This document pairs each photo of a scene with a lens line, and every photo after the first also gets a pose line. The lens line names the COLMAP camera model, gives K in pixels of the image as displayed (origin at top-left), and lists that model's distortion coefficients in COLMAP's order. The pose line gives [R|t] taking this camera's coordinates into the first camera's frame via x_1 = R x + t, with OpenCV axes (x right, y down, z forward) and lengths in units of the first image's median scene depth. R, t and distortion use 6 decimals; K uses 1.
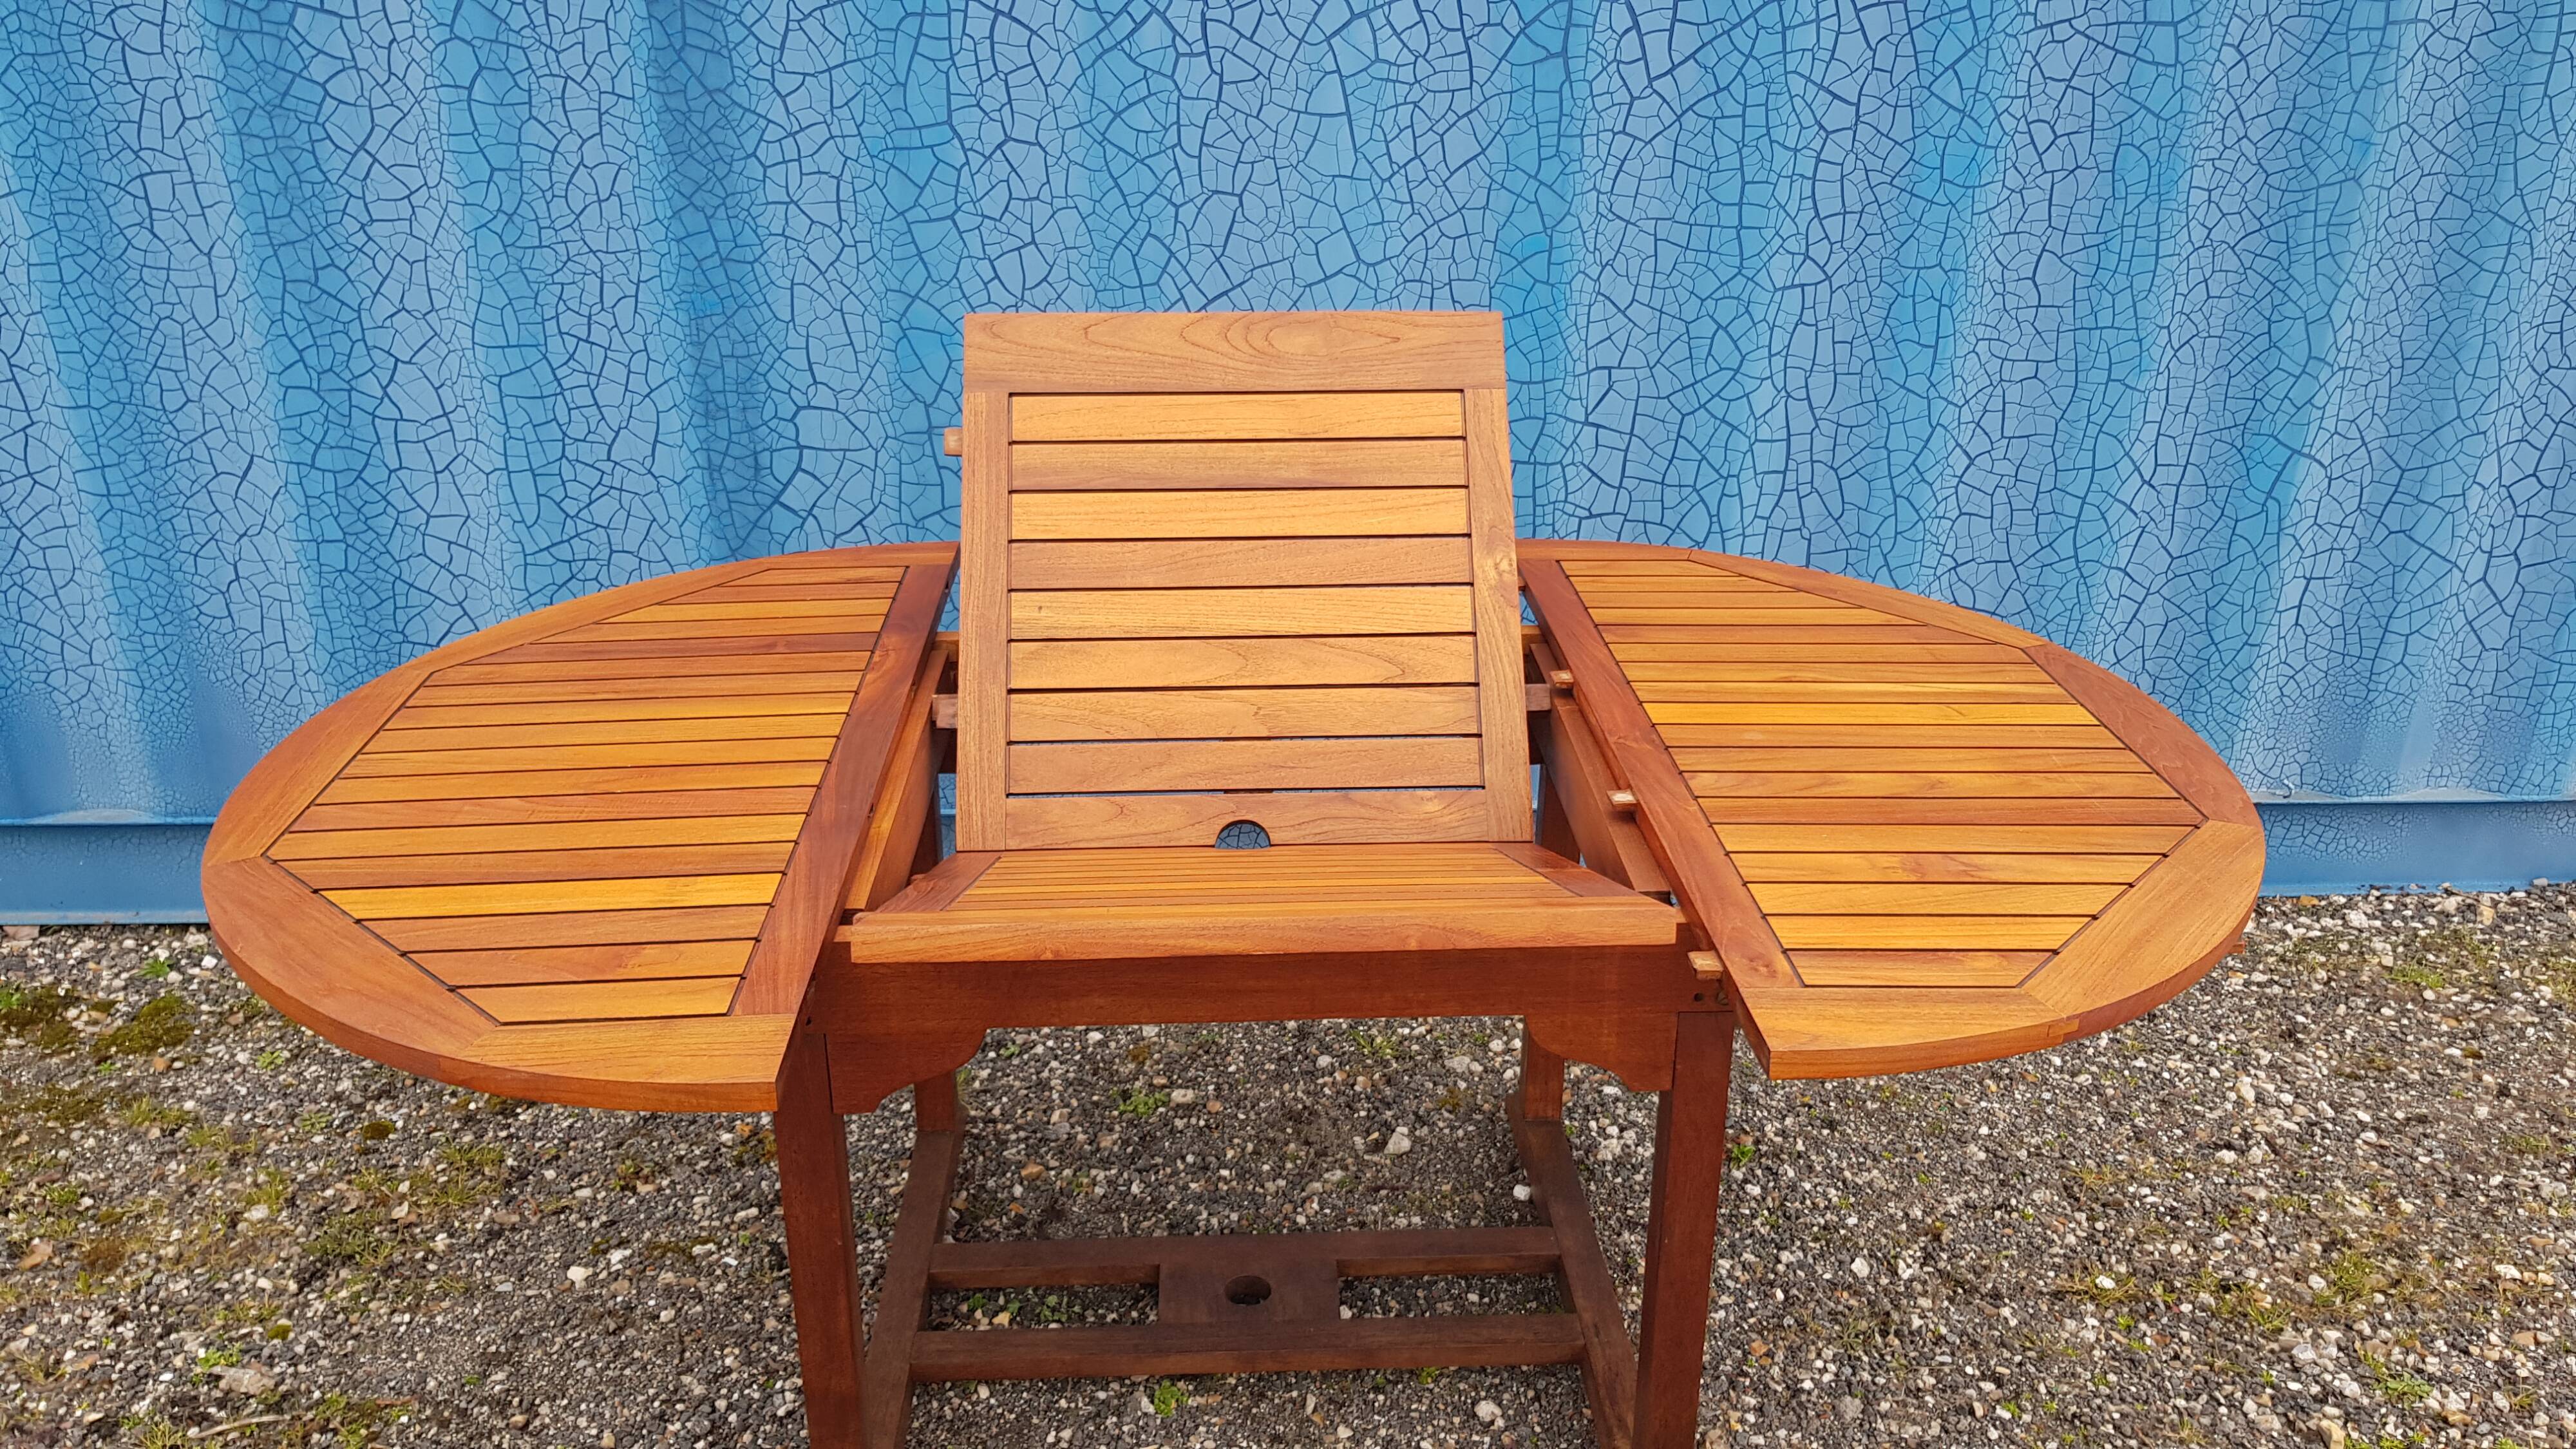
lens RADIAL K [[1995.8, 0, 1288.9], [0, 1995.8, 715.0], [0, 0, 1]] dist [0.080056, -0.153213]
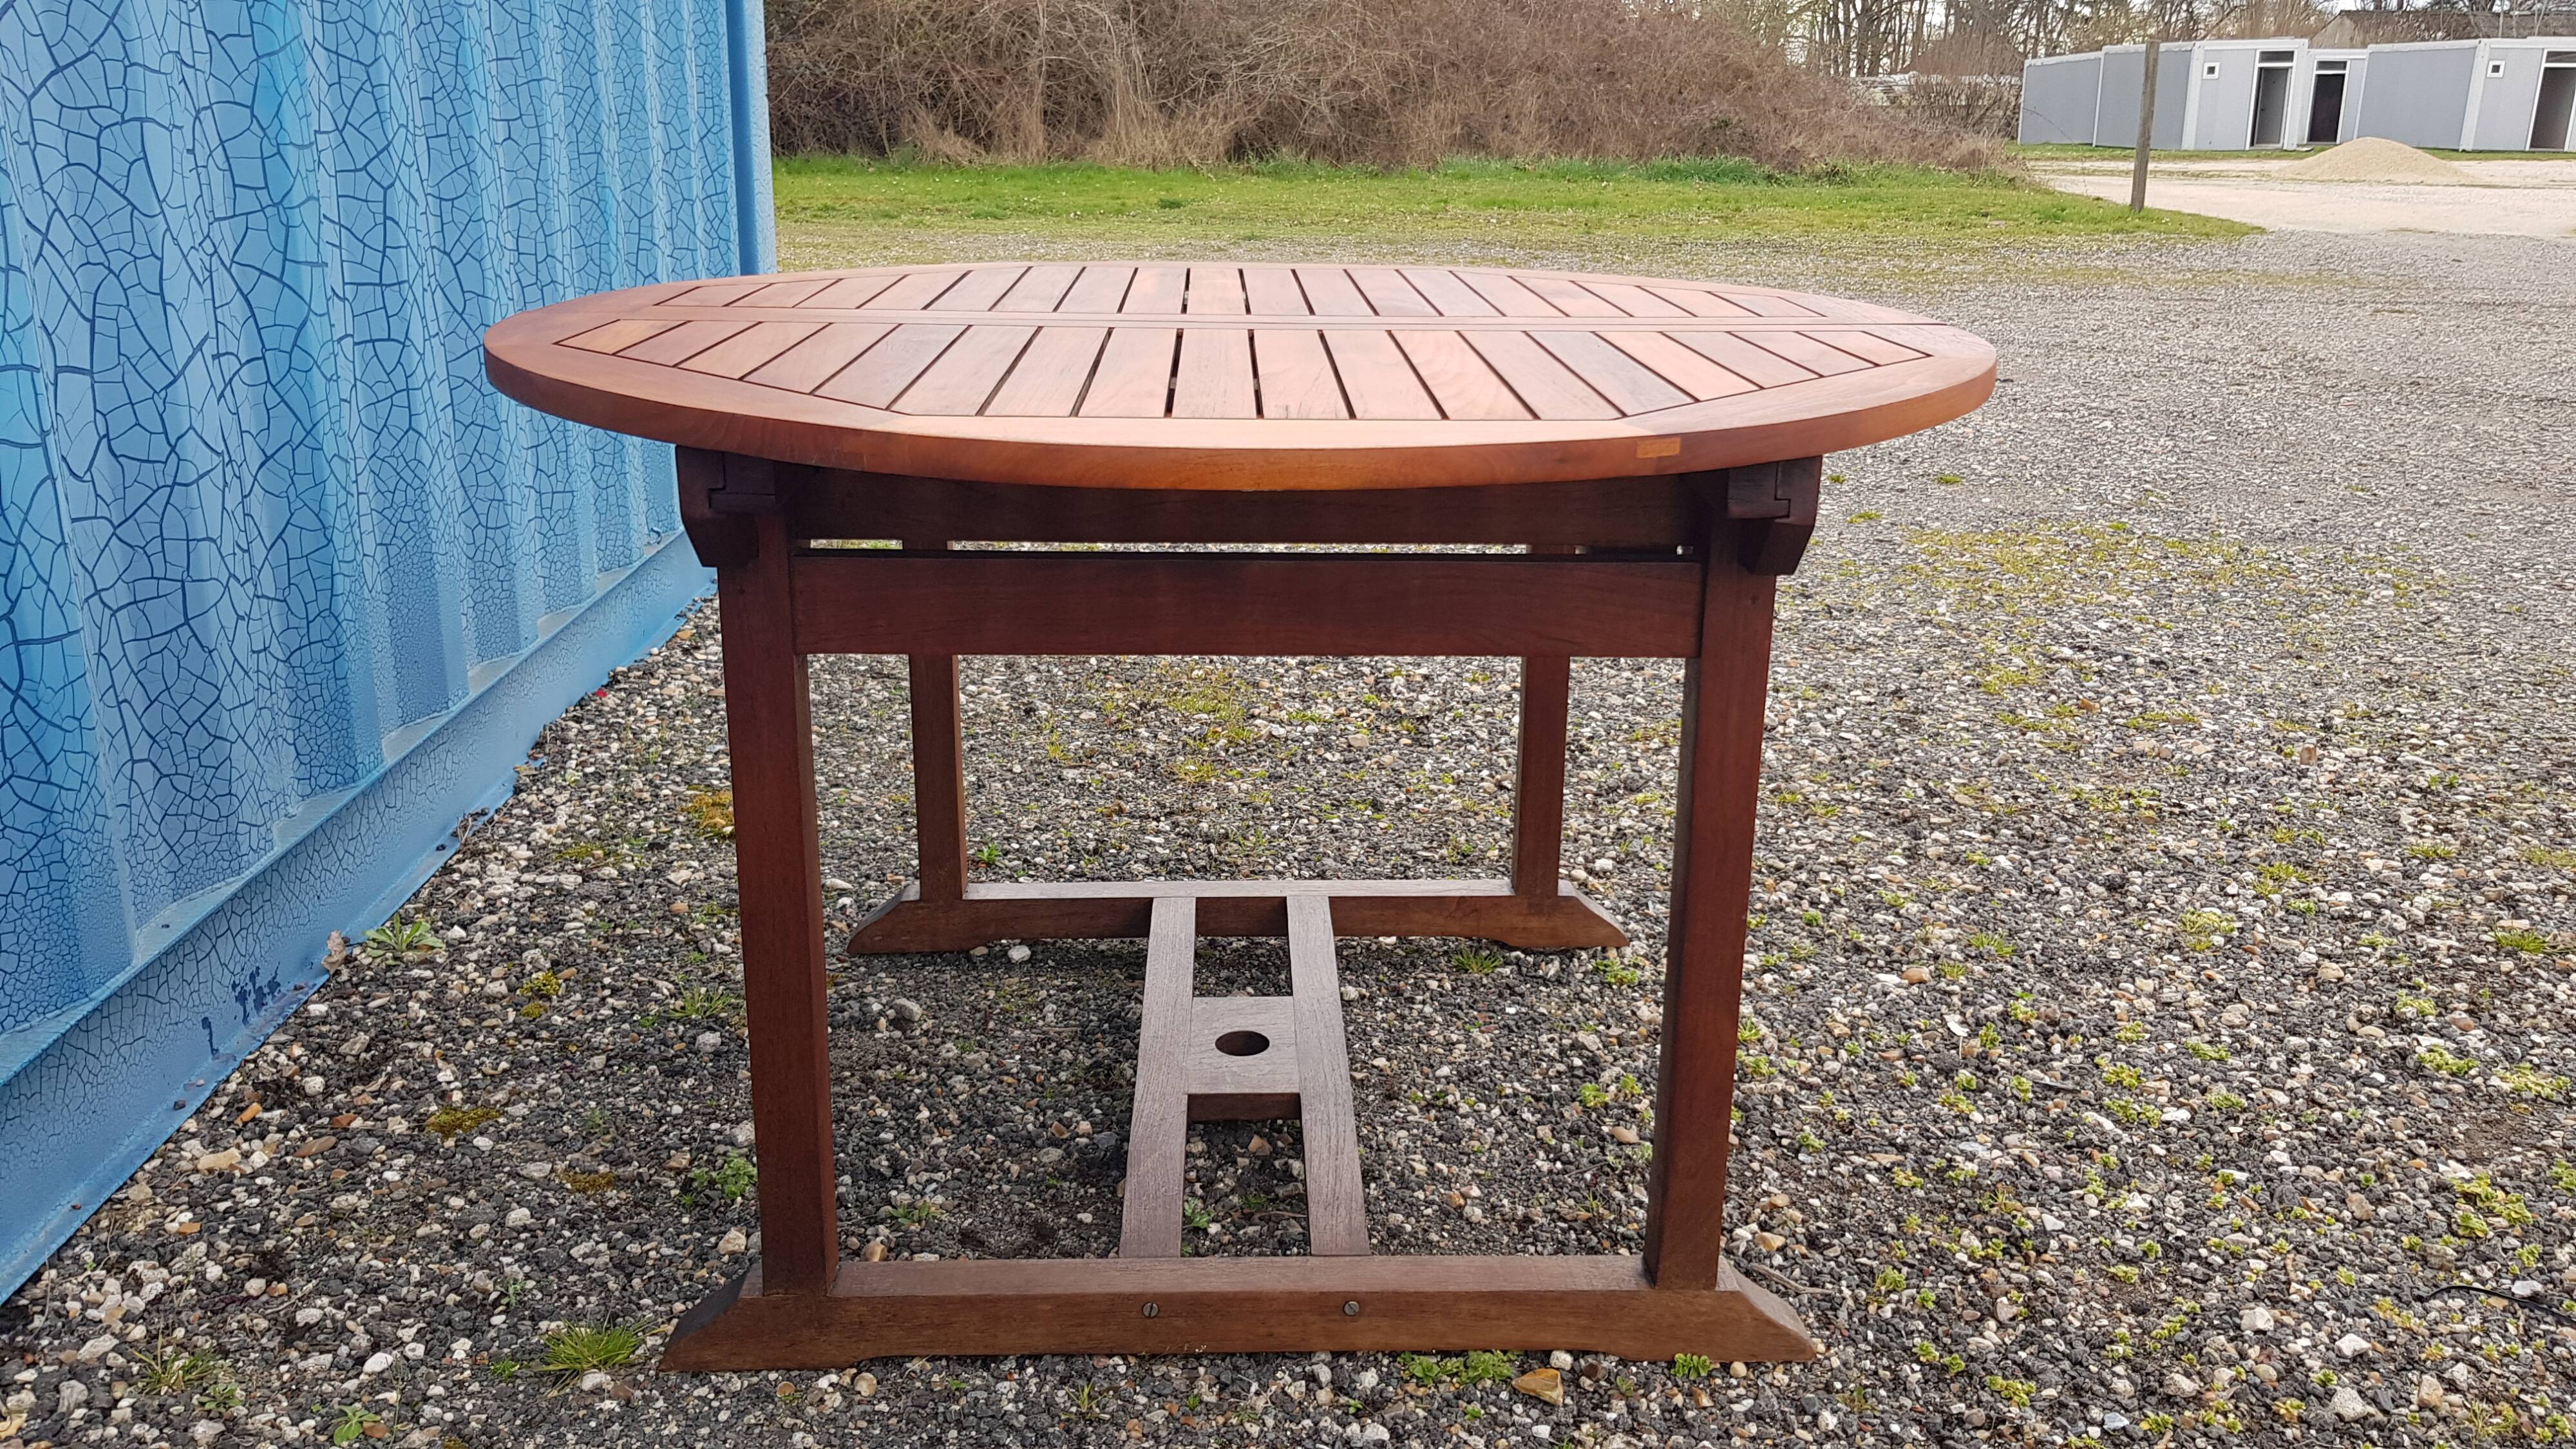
lens RADIAL K [[2003.7, 0, 1287.3], [0, 2003.7, 705.1], [0, 0, 1]] dist [0.073129, -0.125714]
pose [[0.012017, -0.297312, 0.954705, -0.635380], [0.387203, 0.881668, 0.269693, -0.049373], [-0.921916, 0.366423, 0.125715, 0.663950]]
